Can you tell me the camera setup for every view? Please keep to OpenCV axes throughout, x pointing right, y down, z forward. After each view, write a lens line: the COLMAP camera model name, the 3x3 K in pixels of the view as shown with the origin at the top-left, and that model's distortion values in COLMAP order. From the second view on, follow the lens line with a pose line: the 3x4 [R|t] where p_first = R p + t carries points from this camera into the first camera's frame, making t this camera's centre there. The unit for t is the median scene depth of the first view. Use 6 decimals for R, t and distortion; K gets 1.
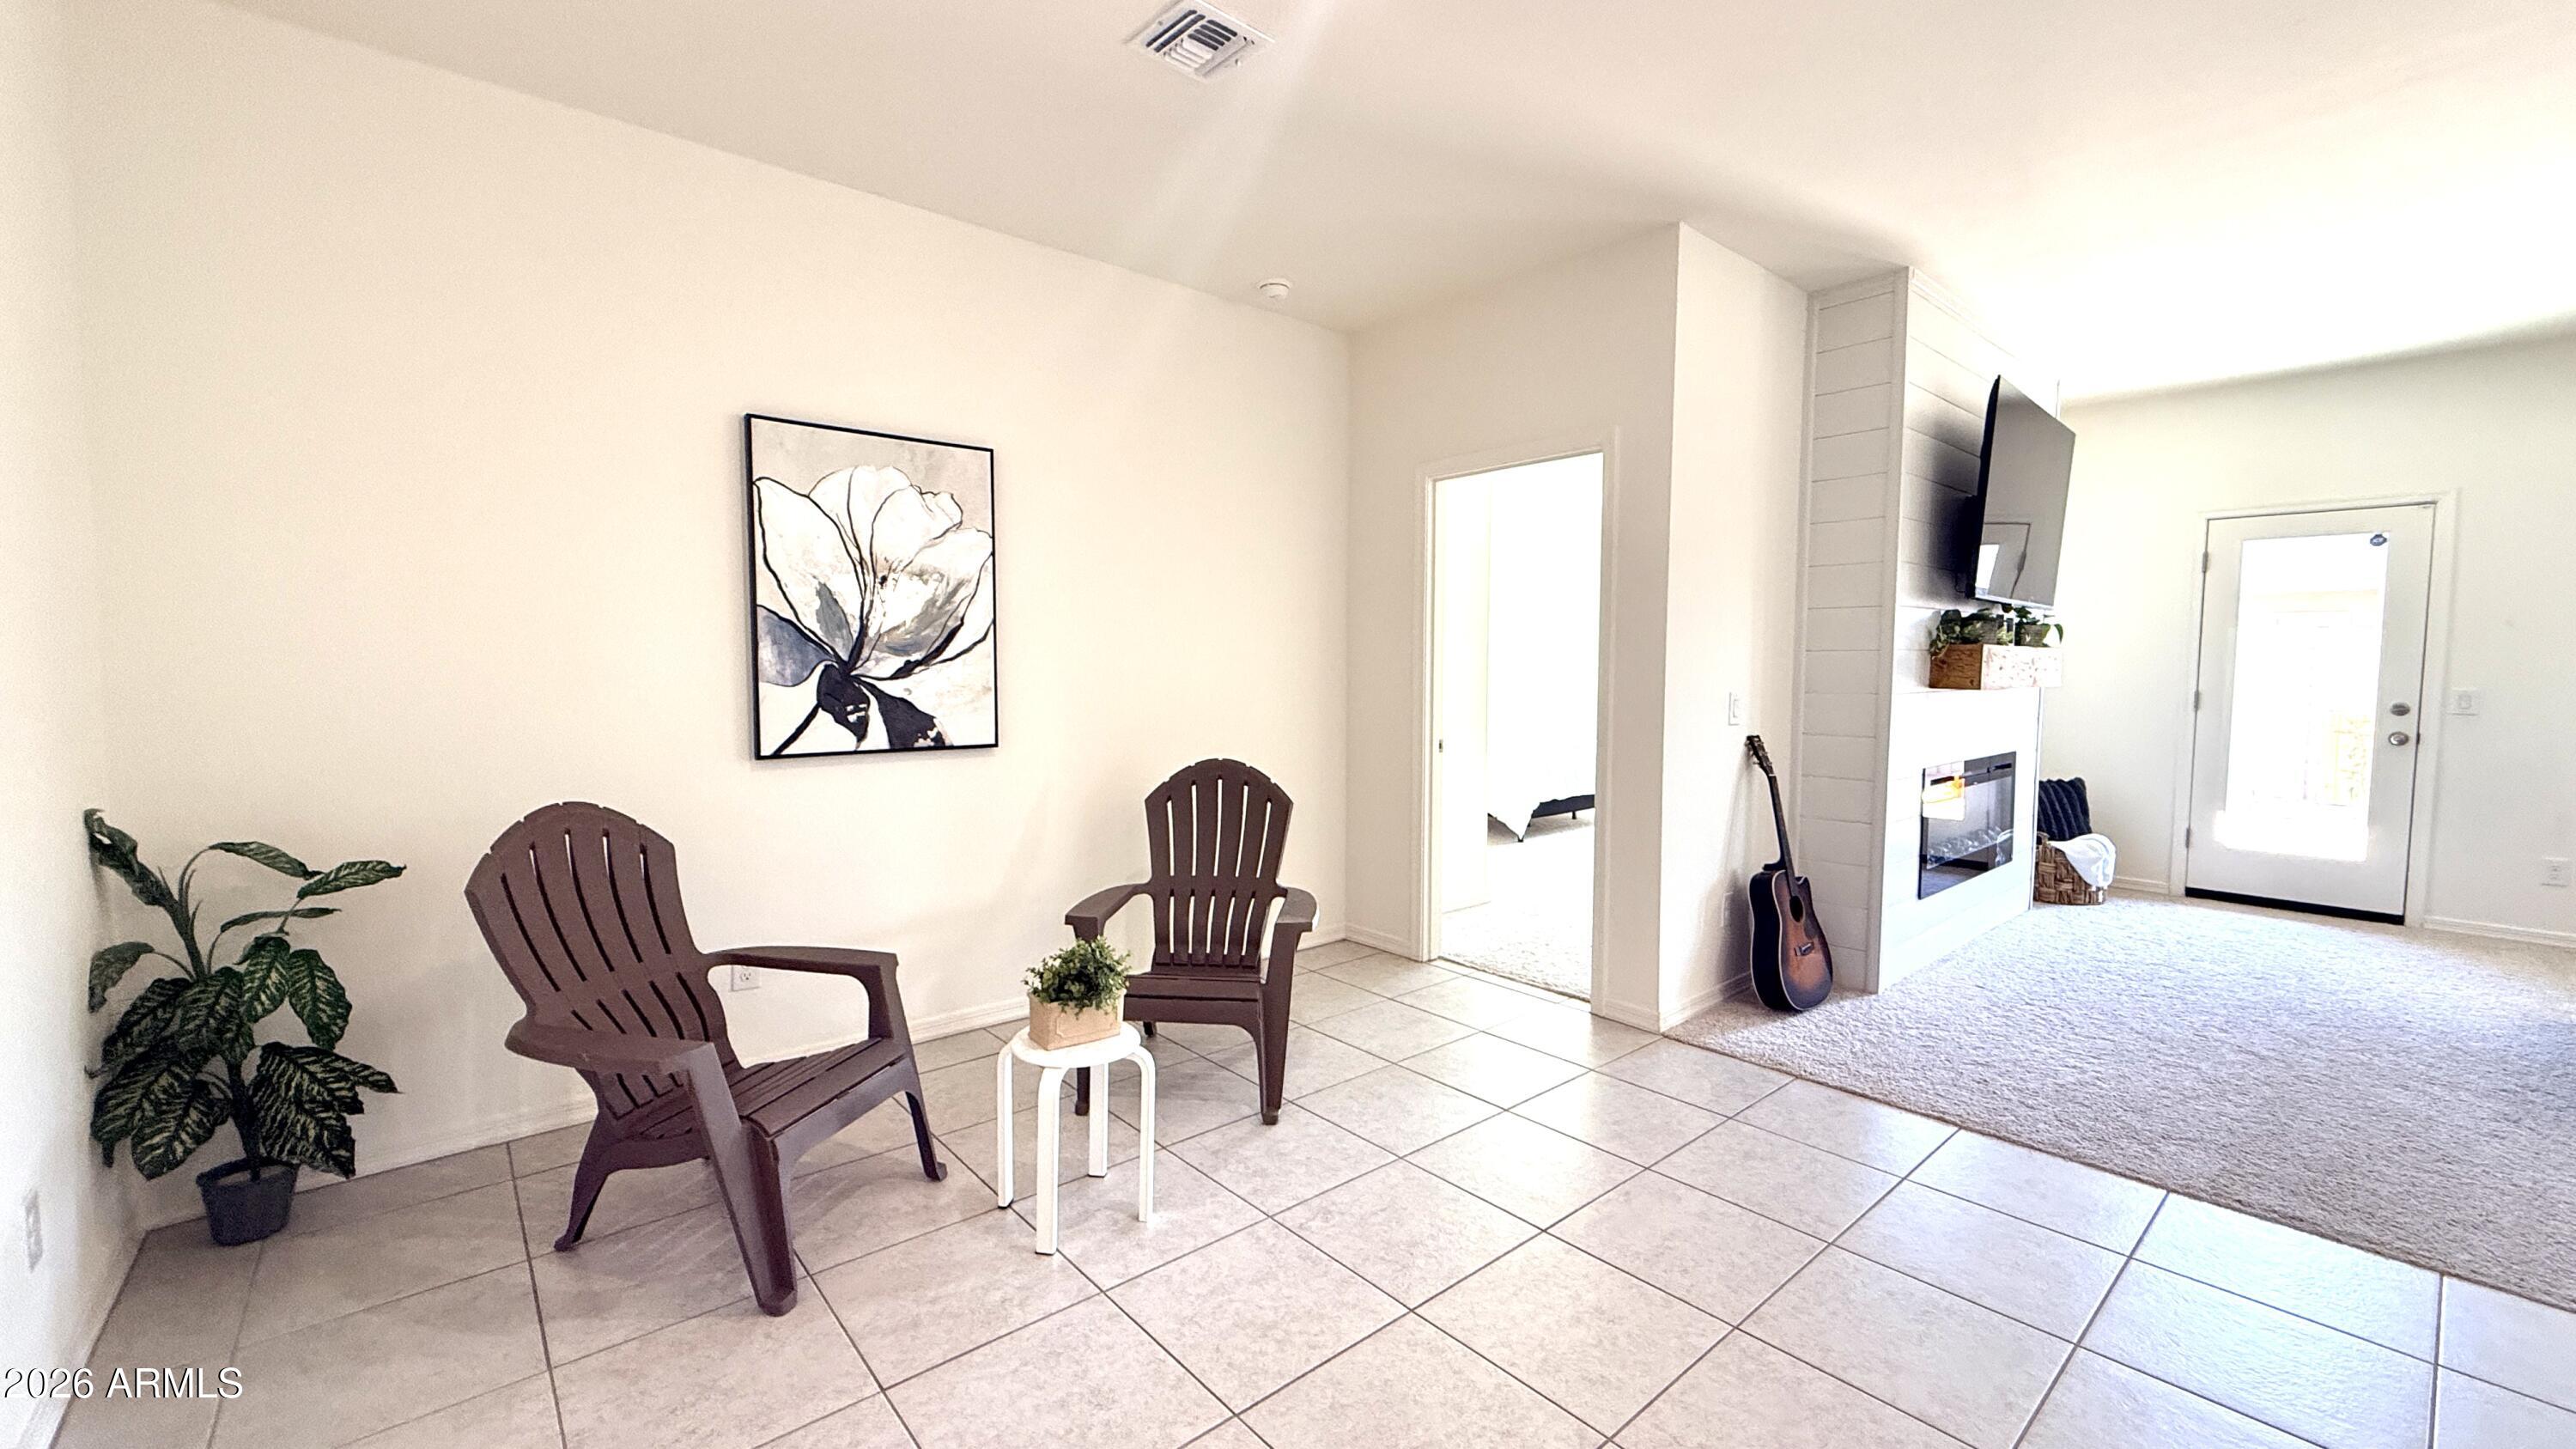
lens RADIAL K [[1022.0, 0, 1281.9], [0, 1022.0, 724.3], [0, 0, 1]] dist [-0.001006, -0.000025]
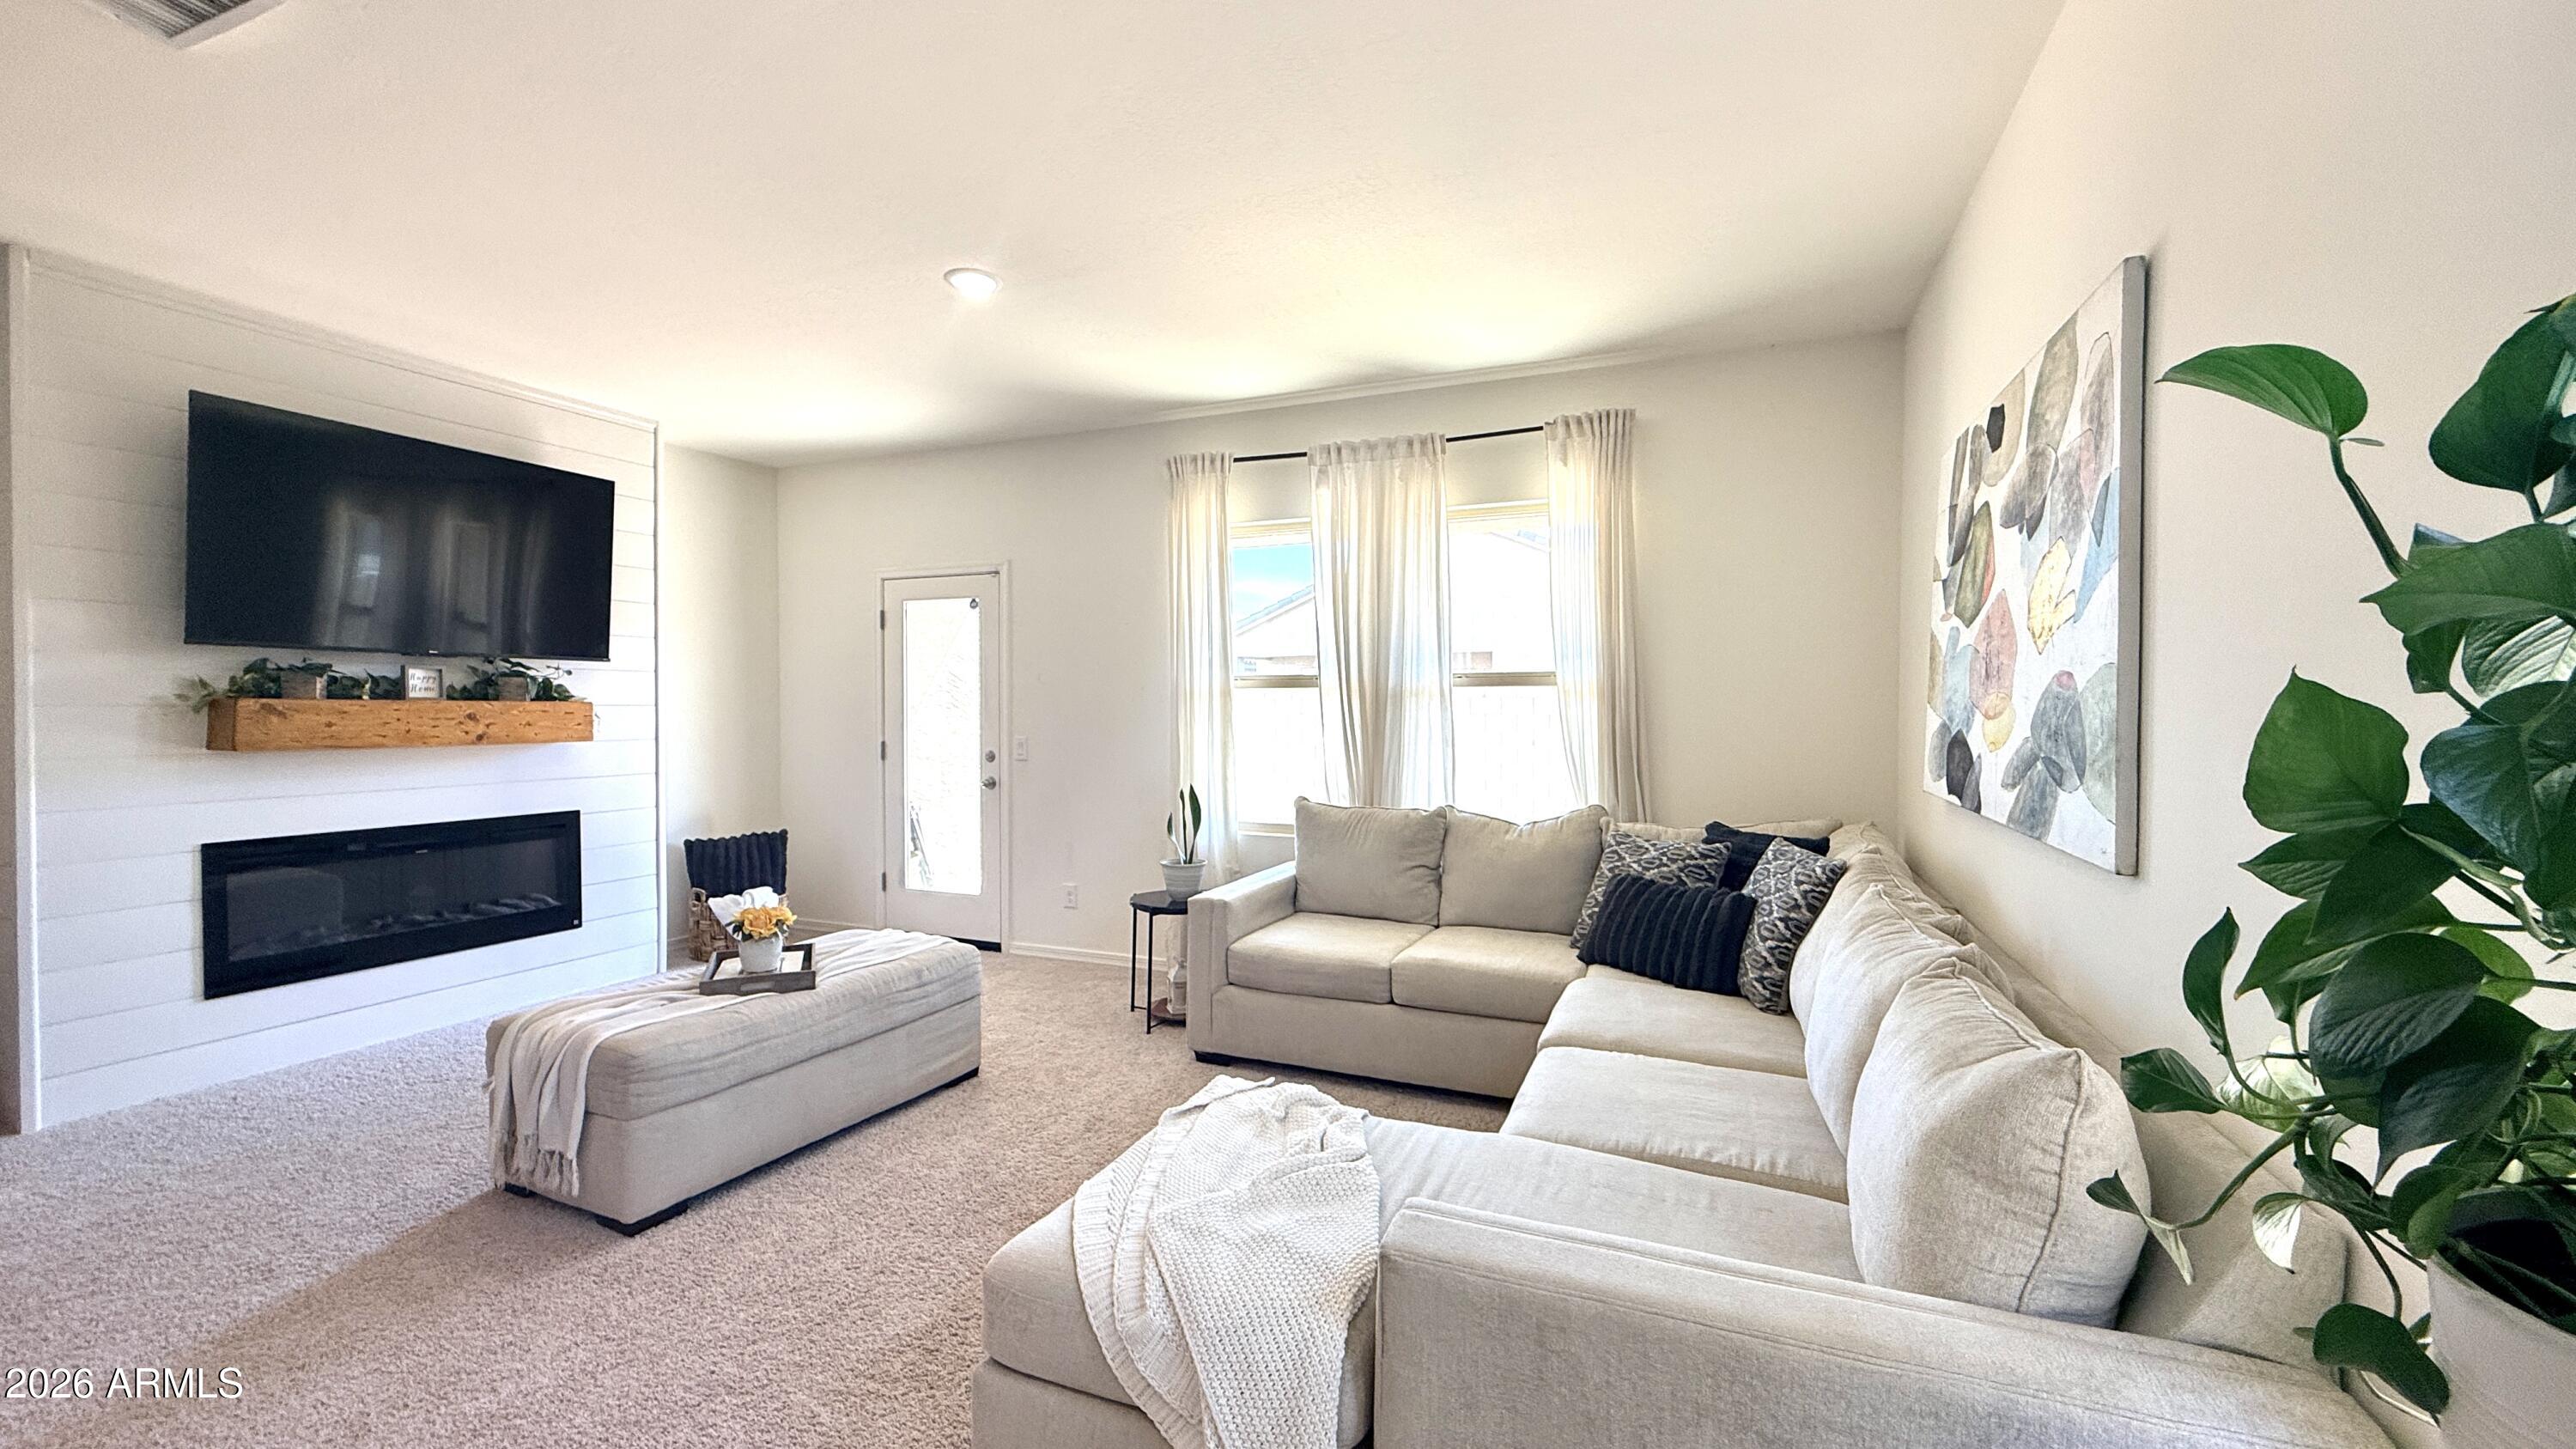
lens RADIAL K [[1022.0, 0, 1284.5], [0, 1022.0, 724.6], [0, 0, 1]] dist [-0.001006, -0.000025]
pose [[0.894585, -0.009637, 0.446794, 1.131214], [0.029977, 0.998810, -0.038478, 0.004053], [-0.445892, 0.047815, 0.893809, -0.173688]]
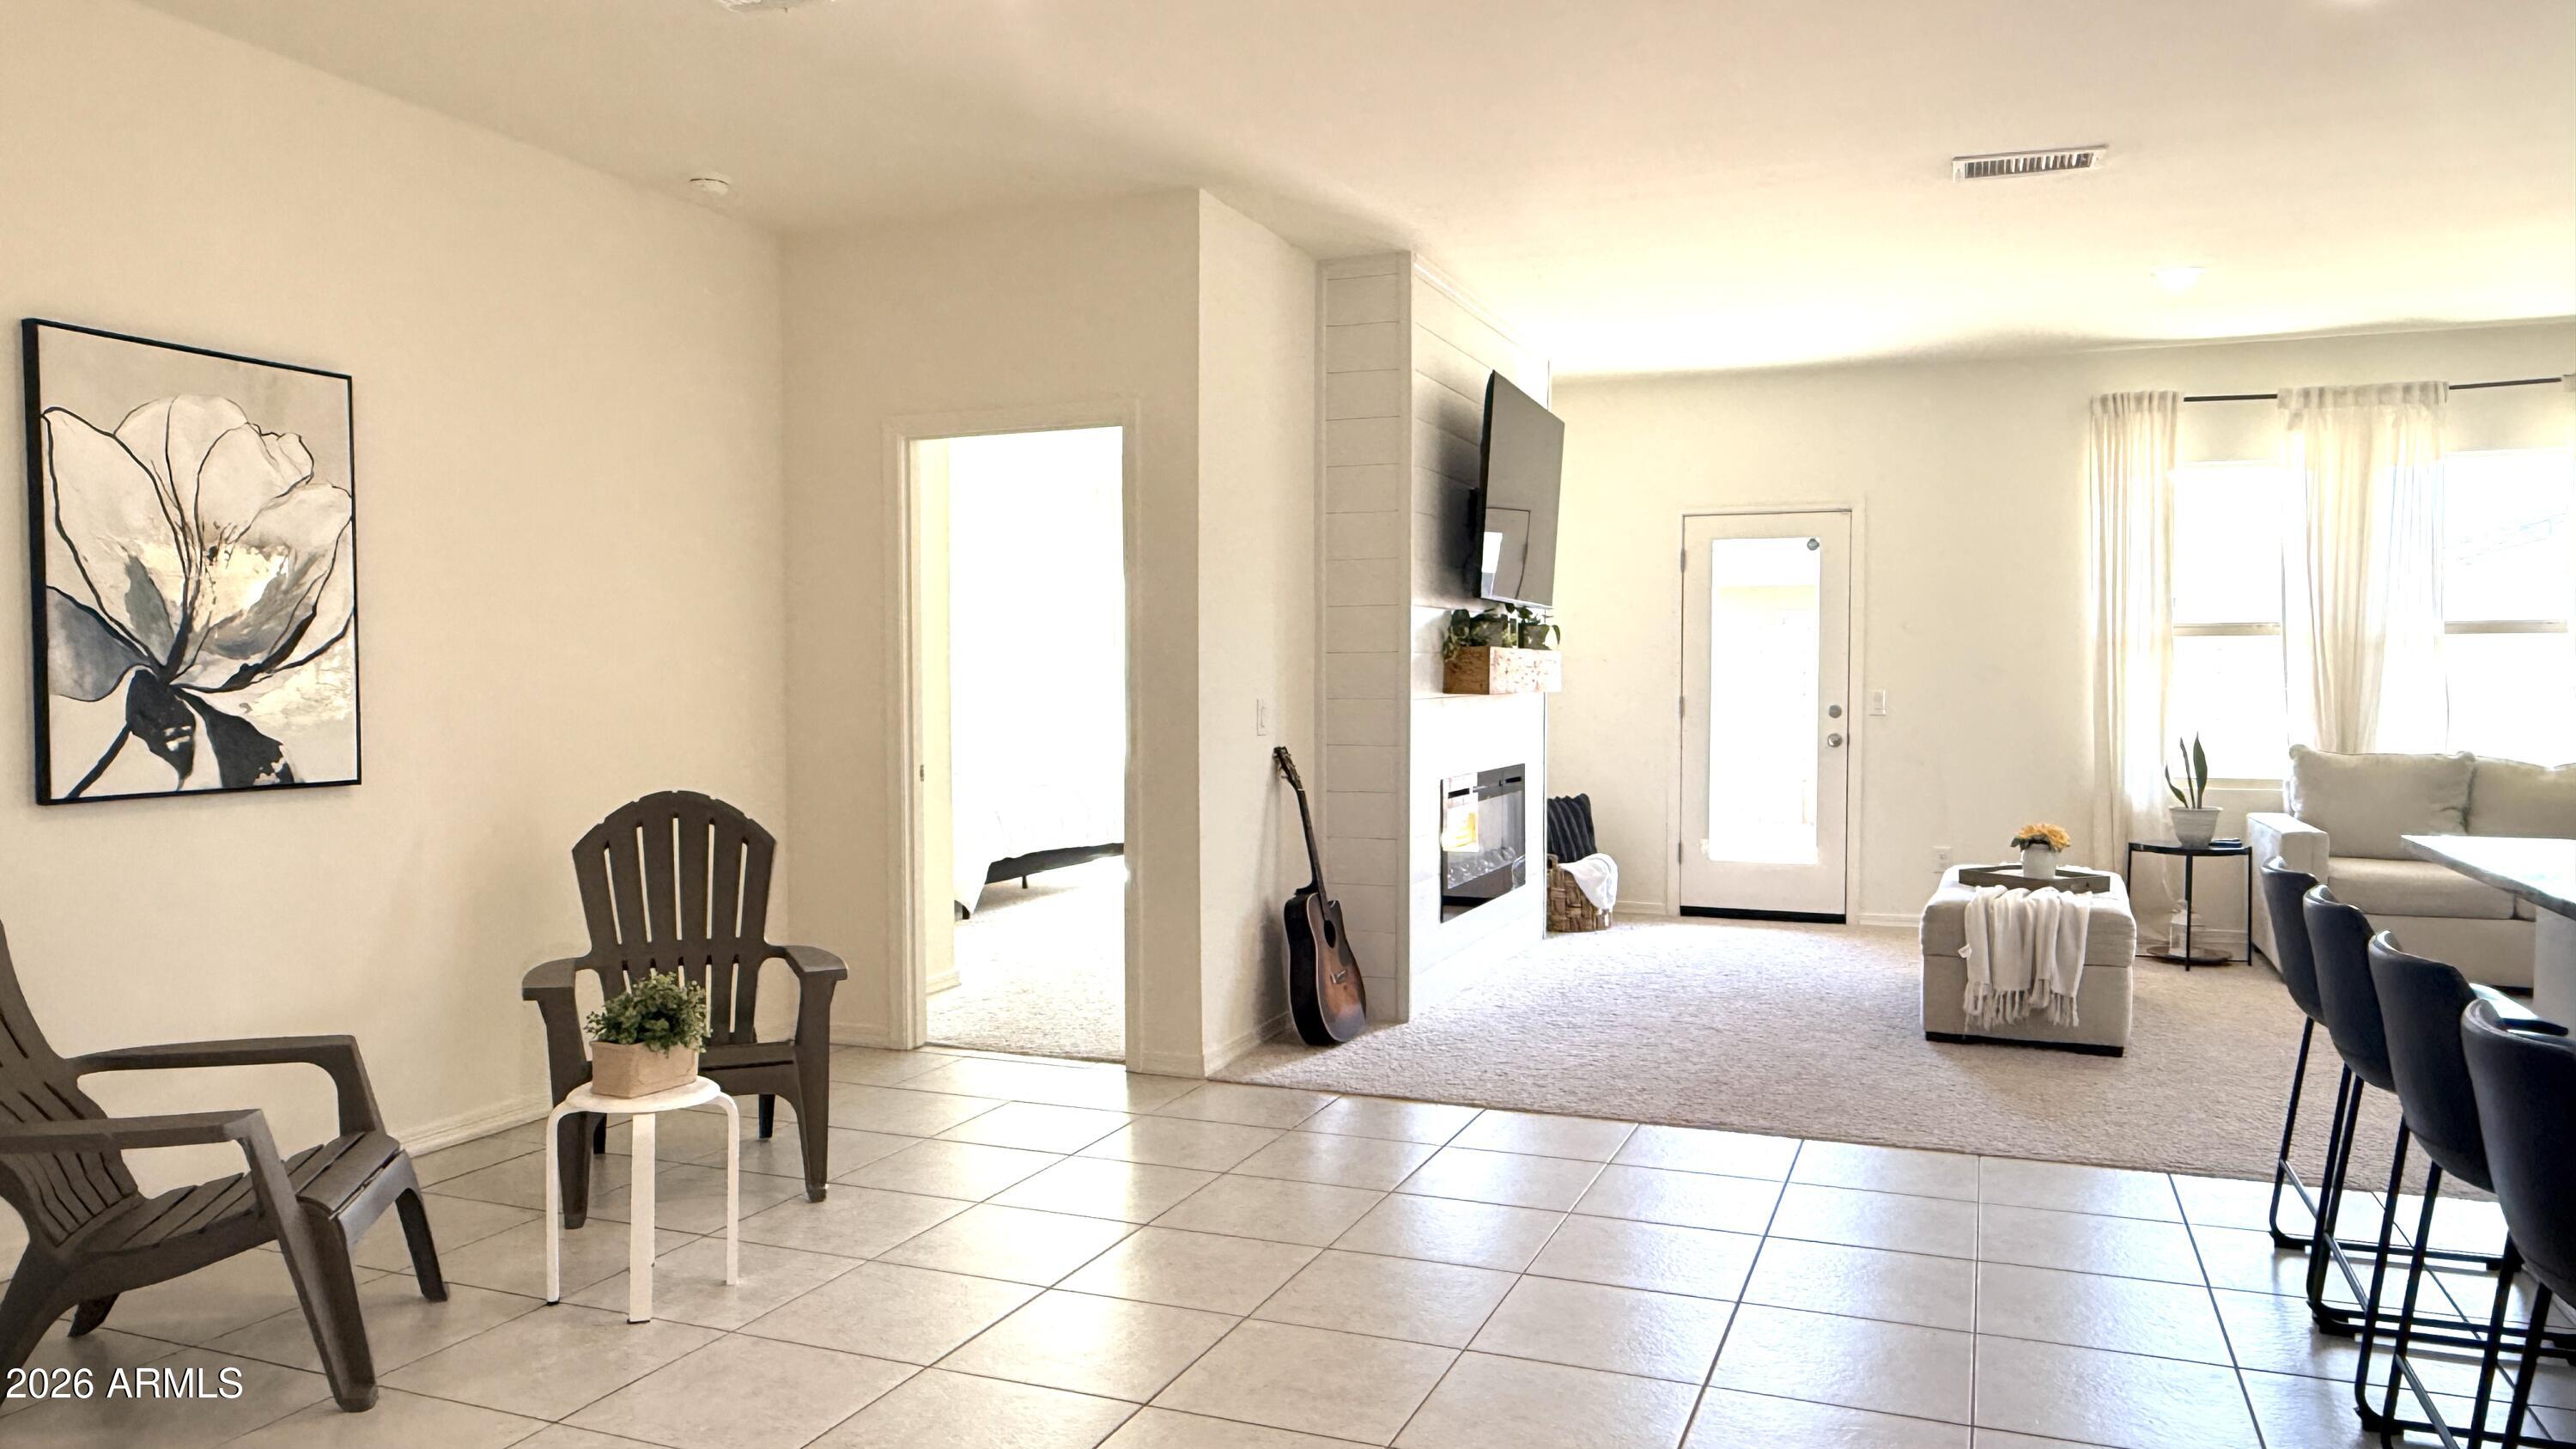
lens RADIAL K [[1741.7, 0, 1289.9], [0, 1741.7, 739.2], [0, 0, 1]] dist [0.002585, -0.000479]
pose [[0.885341, -0.022054, 0.464419, -0.243035], [0.032815, 0.999347, -0.015100, 0.027555], [-0.463783, 0.028608, 0.885487, -0.361579]]
